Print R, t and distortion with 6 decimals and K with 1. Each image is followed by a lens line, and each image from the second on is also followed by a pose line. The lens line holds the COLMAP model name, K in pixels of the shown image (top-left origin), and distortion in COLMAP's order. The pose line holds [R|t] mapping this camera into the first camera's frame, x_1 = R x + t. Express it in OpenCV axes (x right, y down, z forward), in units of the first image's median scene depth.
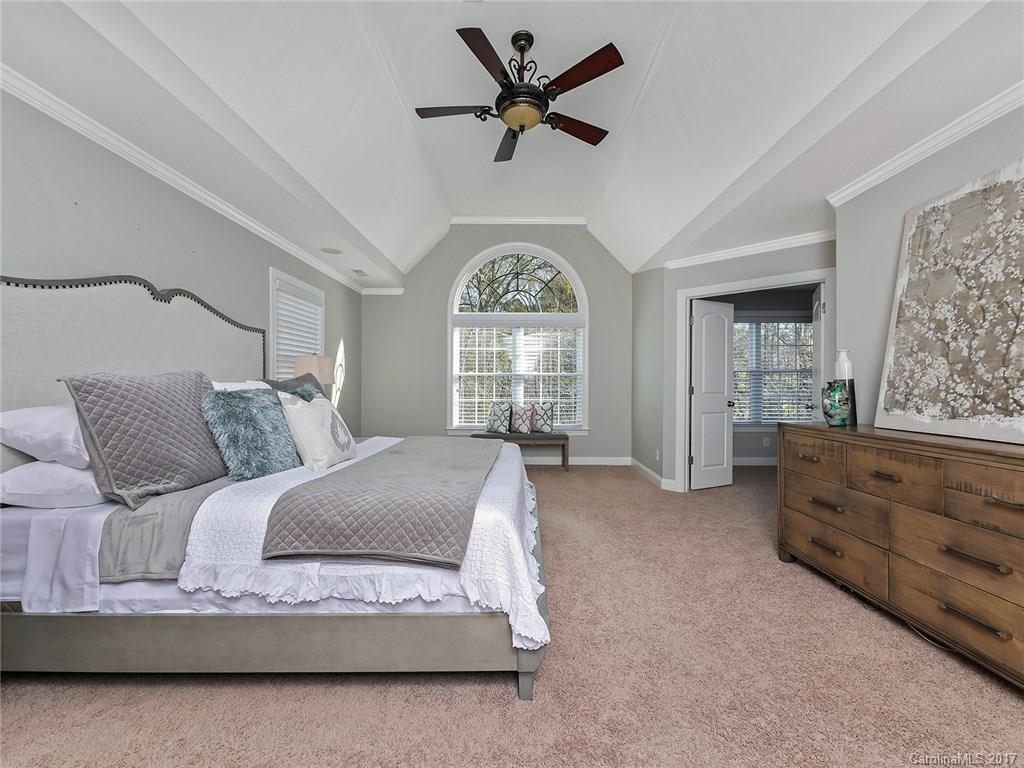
lens RADIAL K [[444.2, 0, 515.9], [0, 444.2, 385.2], [0, 0, 1]] dist [-0.004521, -0.000152]
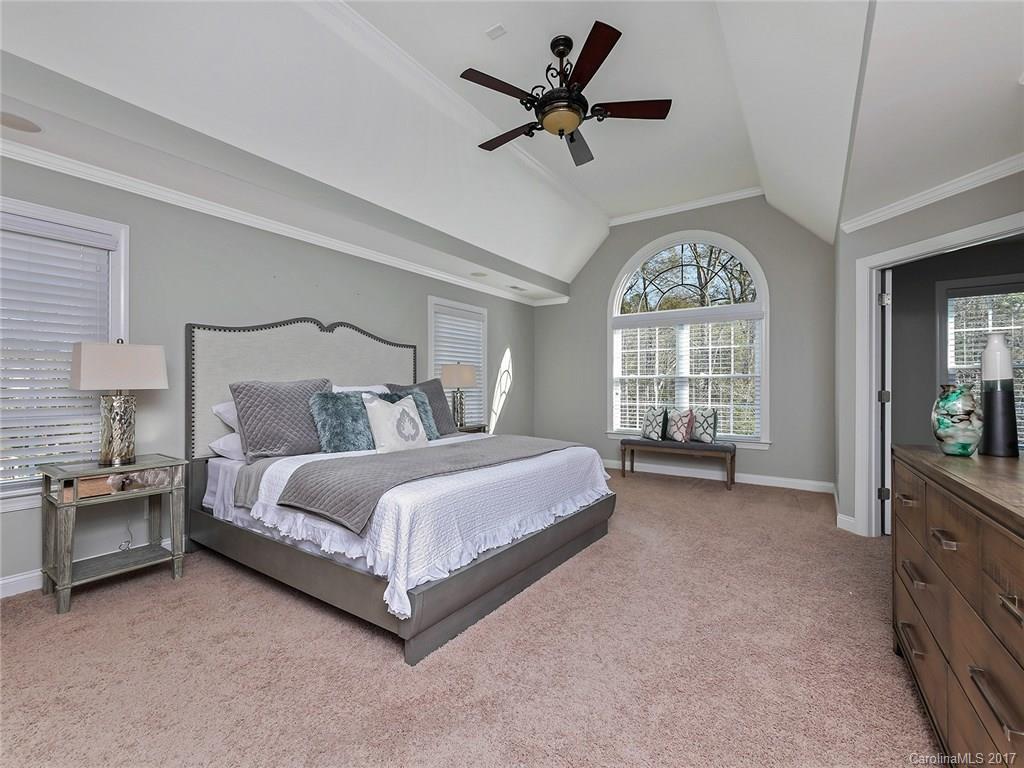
lens RADIAL K [[444.2, 0, 511.6], [0, 444.2, 384.4], [0, 0, 1]] dist [-0.004521, -0.000152]
pose [[0.822315, -0.003230, -0.569023, 0.291803], [-0.001398, 0.999969, -0.007696, -0.001060], [0.569030, 0.007124, 0.822286, 0.068347]]
